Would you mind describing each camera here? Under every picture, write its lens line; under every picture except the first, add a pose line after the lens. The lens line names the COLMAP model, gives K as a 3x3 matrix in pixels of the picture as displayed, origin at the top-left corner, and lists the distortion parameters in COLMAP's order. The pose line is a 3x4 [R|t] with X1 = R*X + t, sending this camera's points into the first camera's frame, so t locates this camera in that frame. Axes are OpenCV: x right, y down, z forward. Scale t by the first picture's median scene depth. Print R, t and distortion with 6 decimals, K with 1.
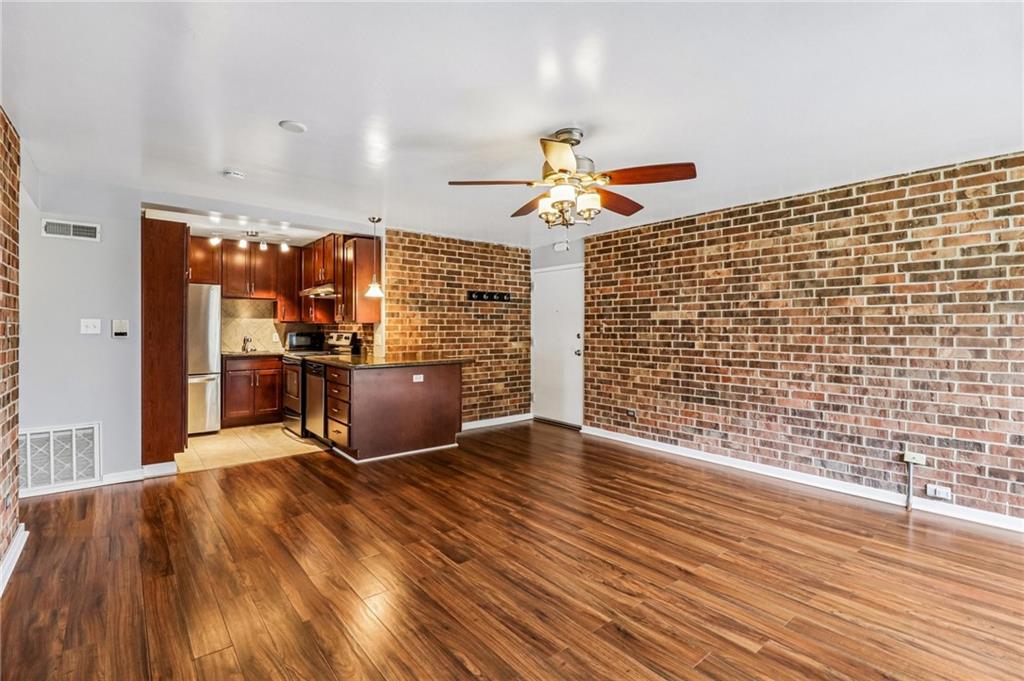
lens RADIAL K [[473.1, 0, 504.6], [0, 473.1, 331.6], [0, 0, 1]] dist [0.000597, -0.005799]
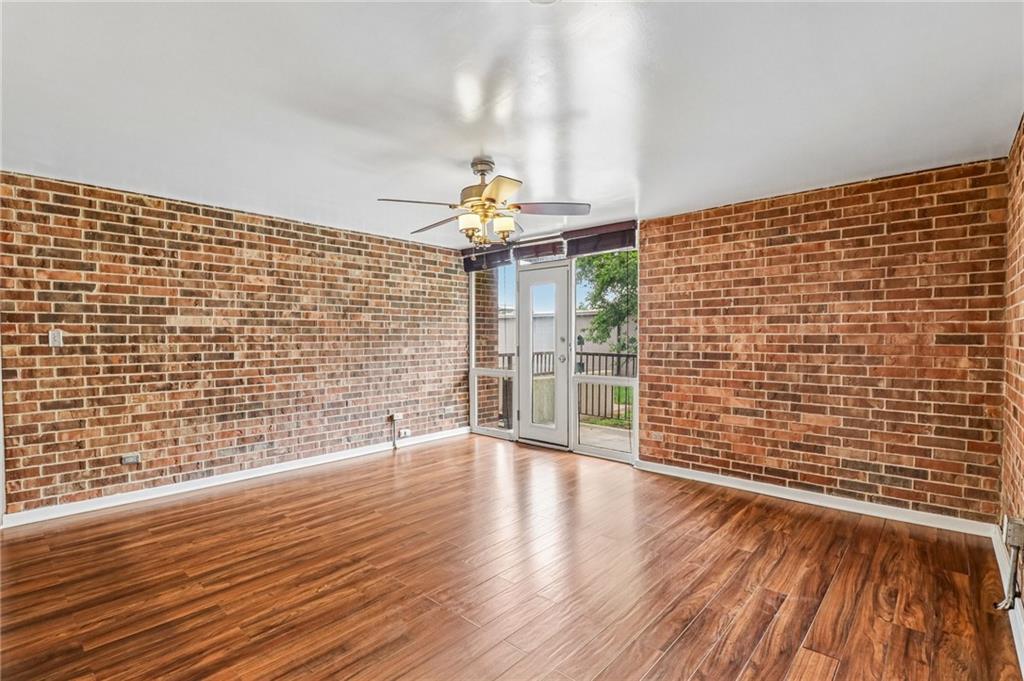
lens RADIAL K [[473.1, 0, 507.6], [0, 473.1, 347.6], [0, 0, 1]] dist [0.000597, -0.005799]
pose [[-0.154924, -0.029805, 0.987477, -0.589464], [0.006131, 0.999497, 0.031130, -0.012245], [-0.987907, 0.010877, -0.154663, 0.655705]]
